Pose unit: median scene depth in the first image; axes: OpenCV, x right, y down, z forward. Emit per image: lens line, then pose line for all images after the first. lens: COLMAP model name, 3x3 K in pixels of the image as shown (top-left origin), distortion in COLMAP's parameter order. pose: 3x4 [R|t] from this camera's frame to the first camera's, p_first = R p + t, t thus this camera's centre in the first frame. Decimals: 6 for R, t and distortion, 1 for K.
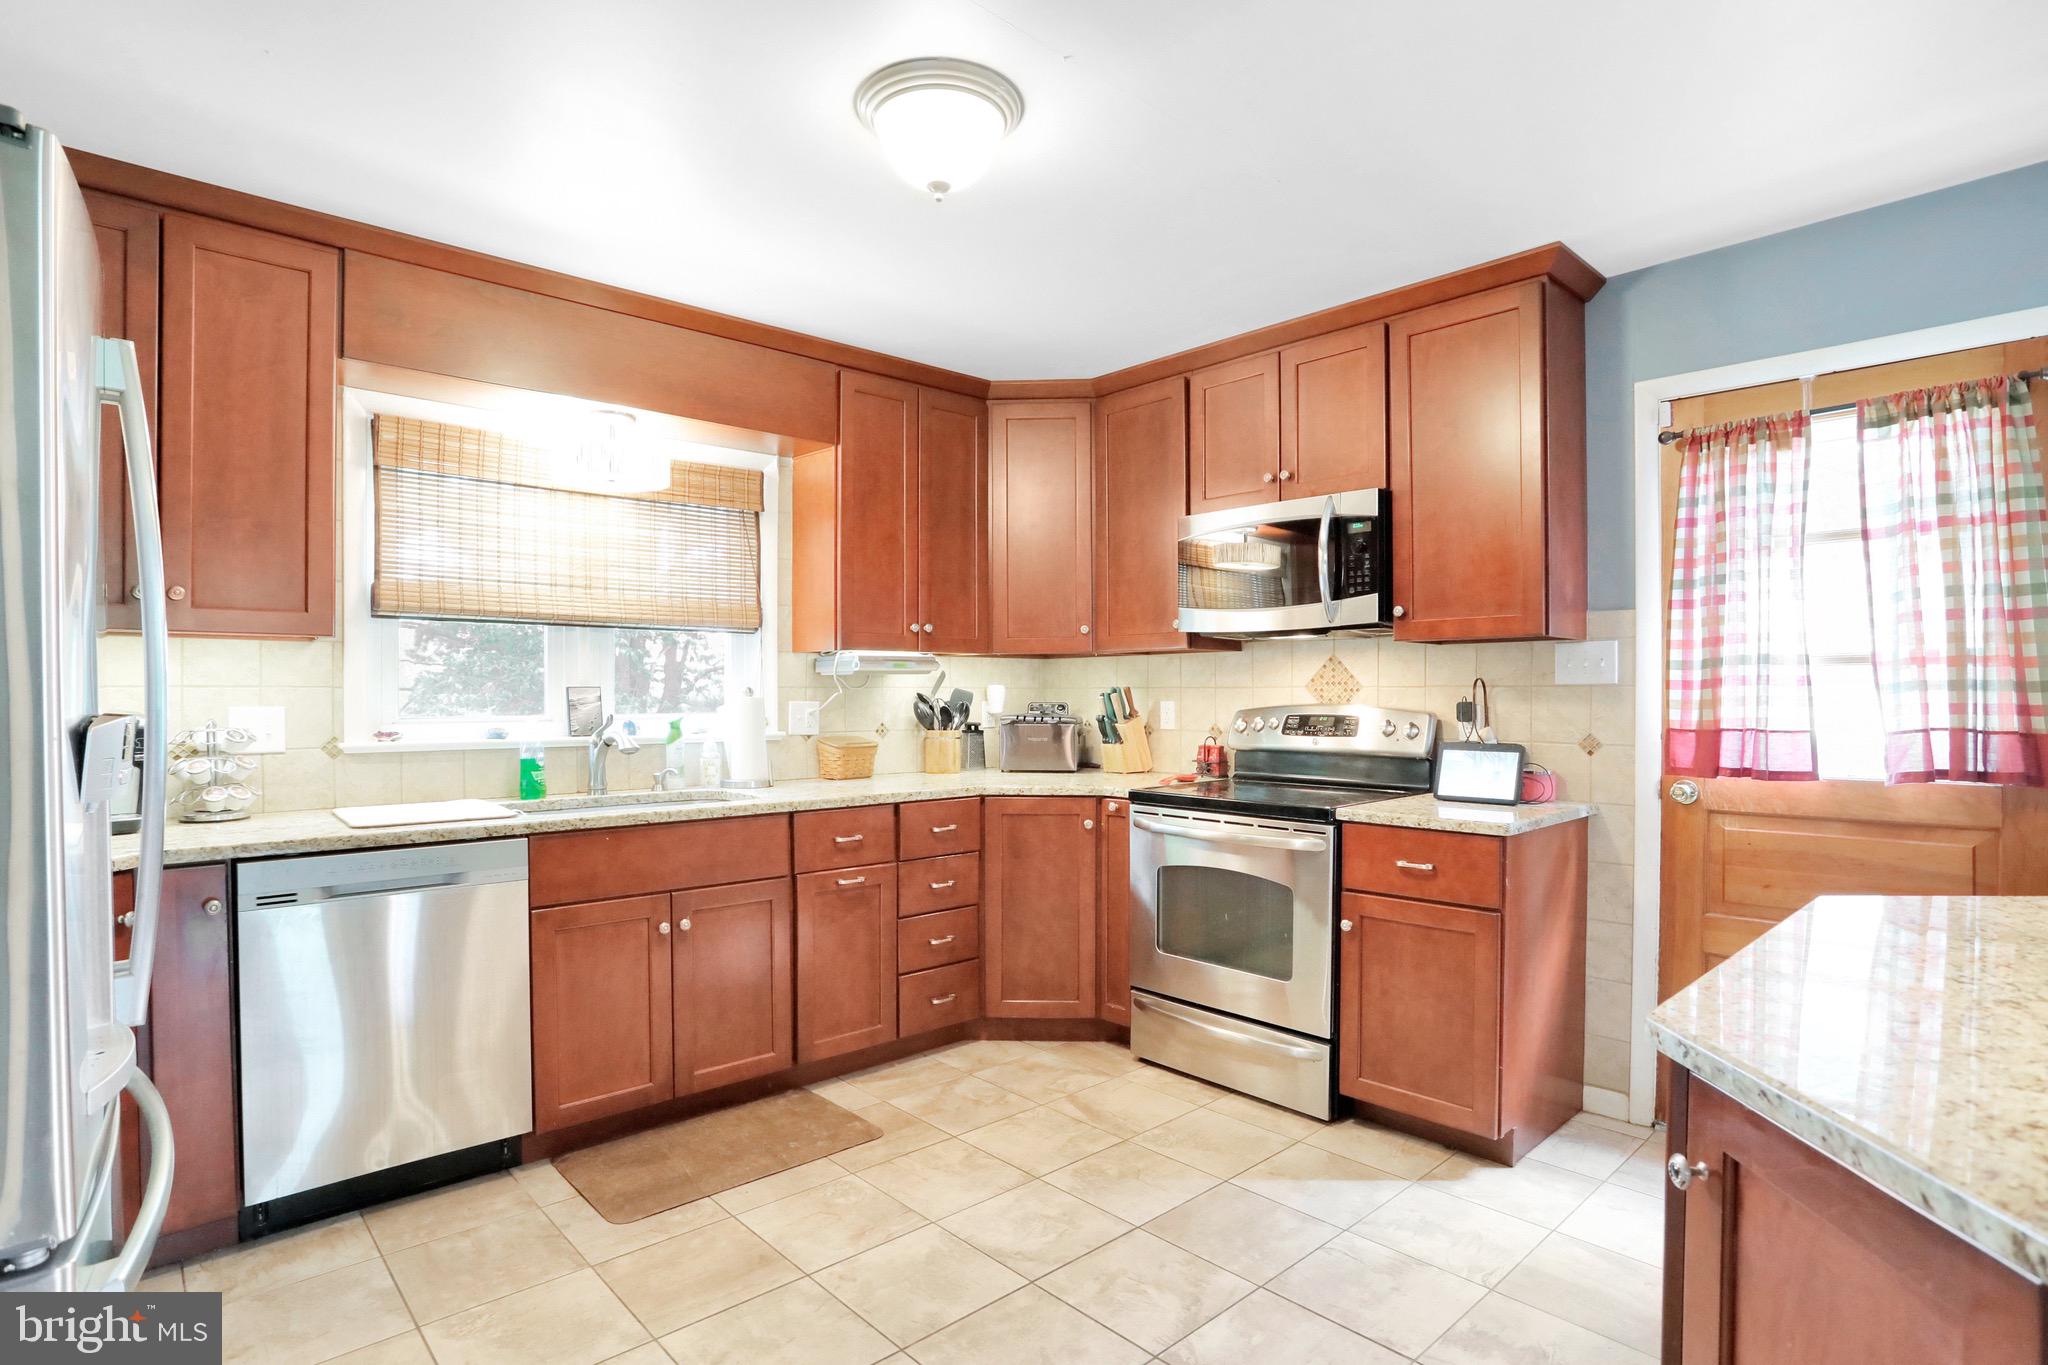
lens RADIAL K [[1036.6, 0, 1020.9], [0, 1036.6, 697.5], [0, 0, 1]] dist [-0.084156, 0.045793]
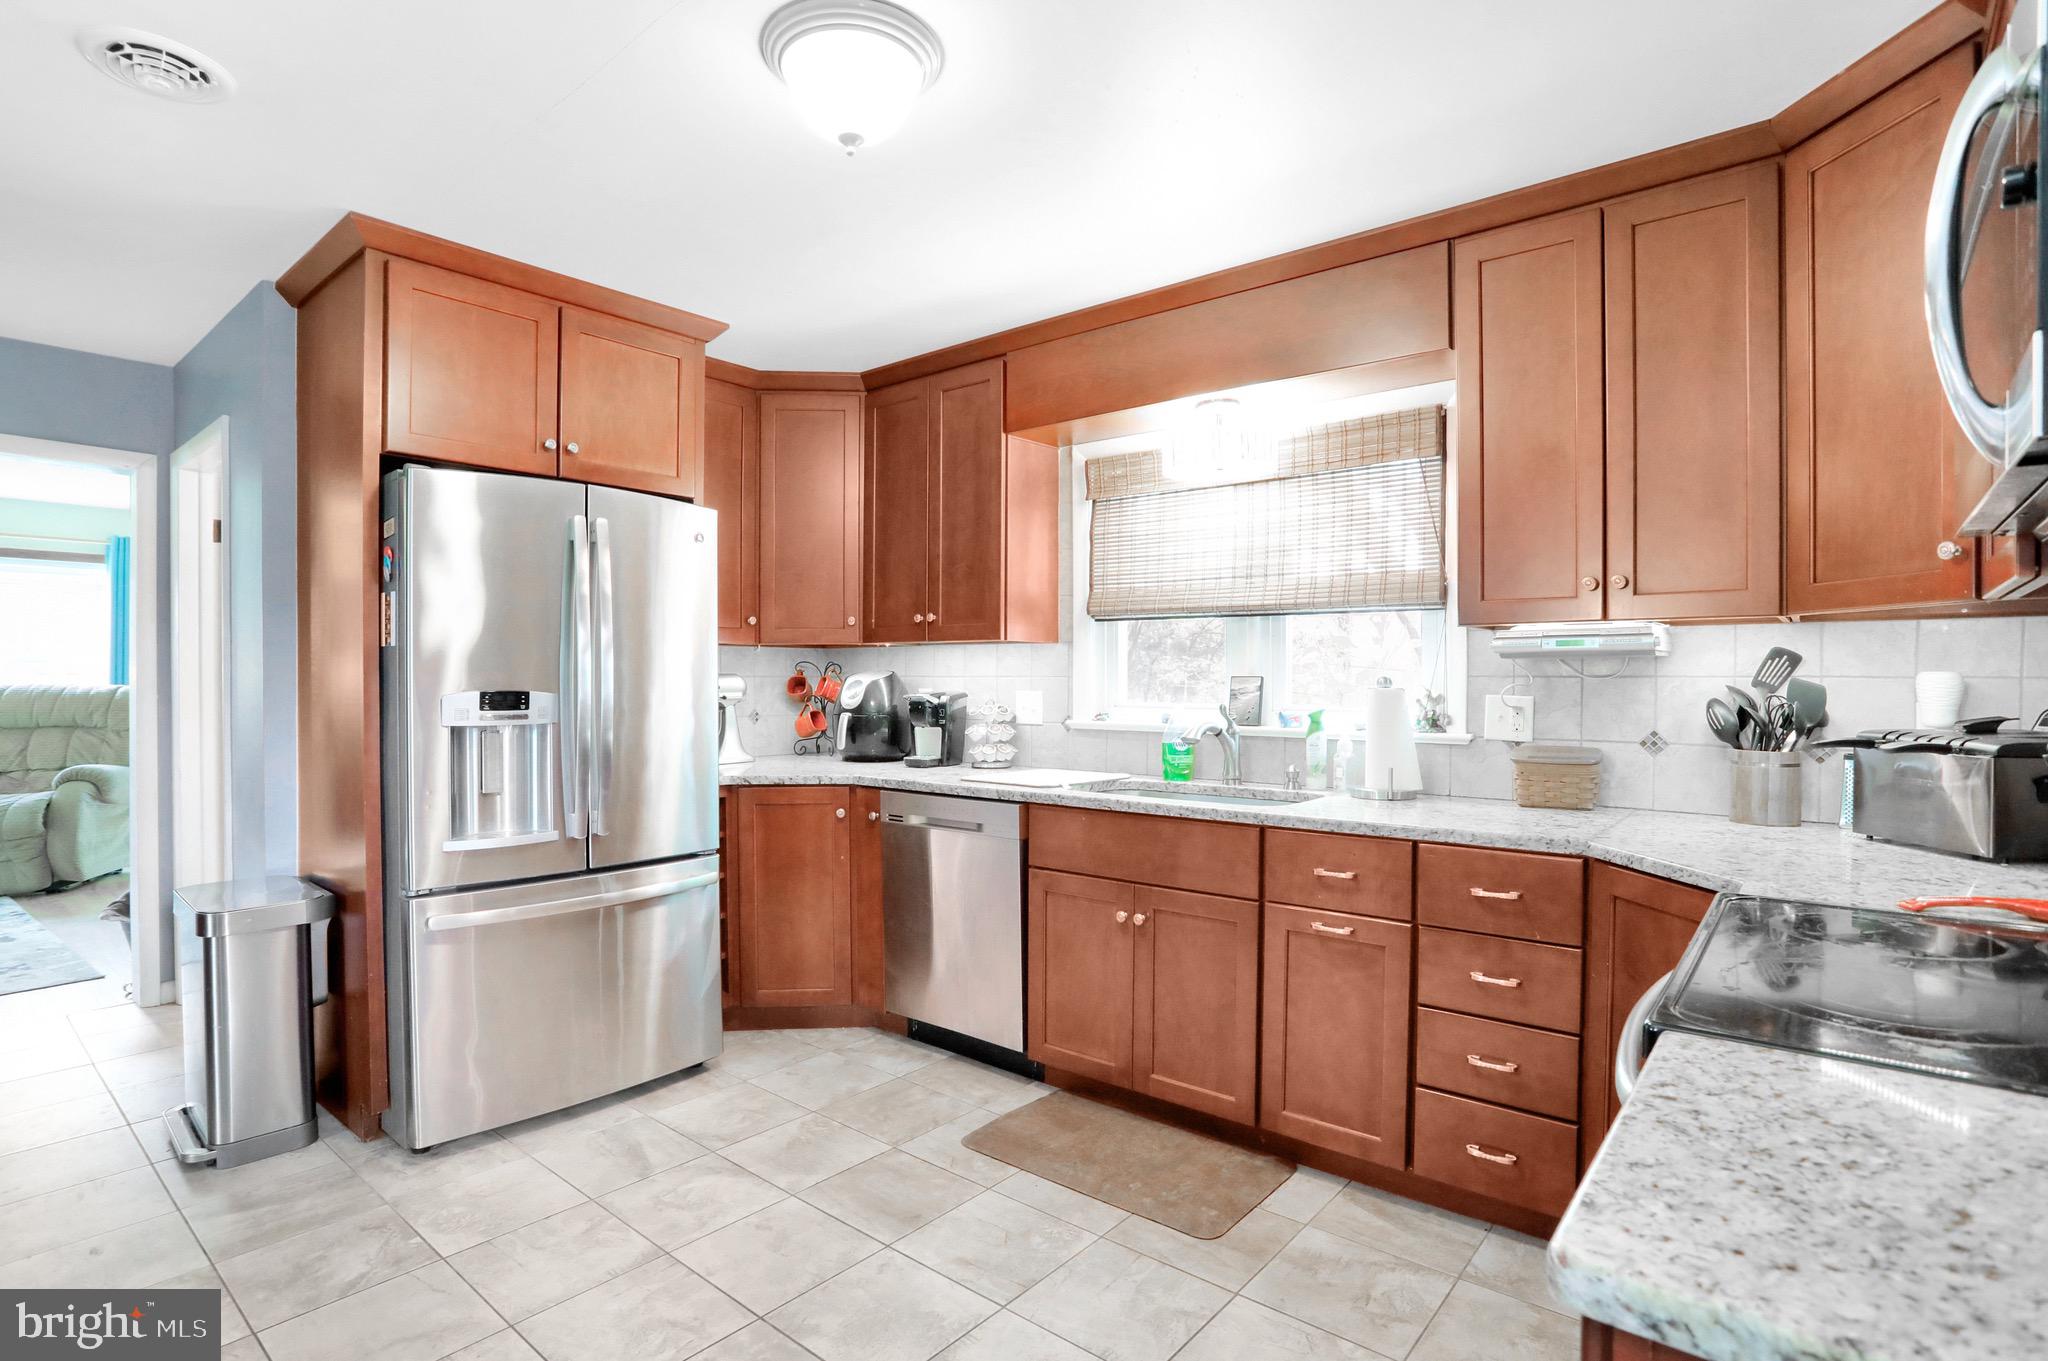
lens RADIAL K [[1018.8, 0, 1024.0], [0, 1018.8, 680.5], [0, 0, 1]] dist [-0.082725, 0.038339]
pose [[0.131005, 0.002842, -0.991378, 0.606131], [-0.008966, 0.999958, 0.001682, -0.006728], [0.991341, 0.008668, 0.131025, 0.746031]]
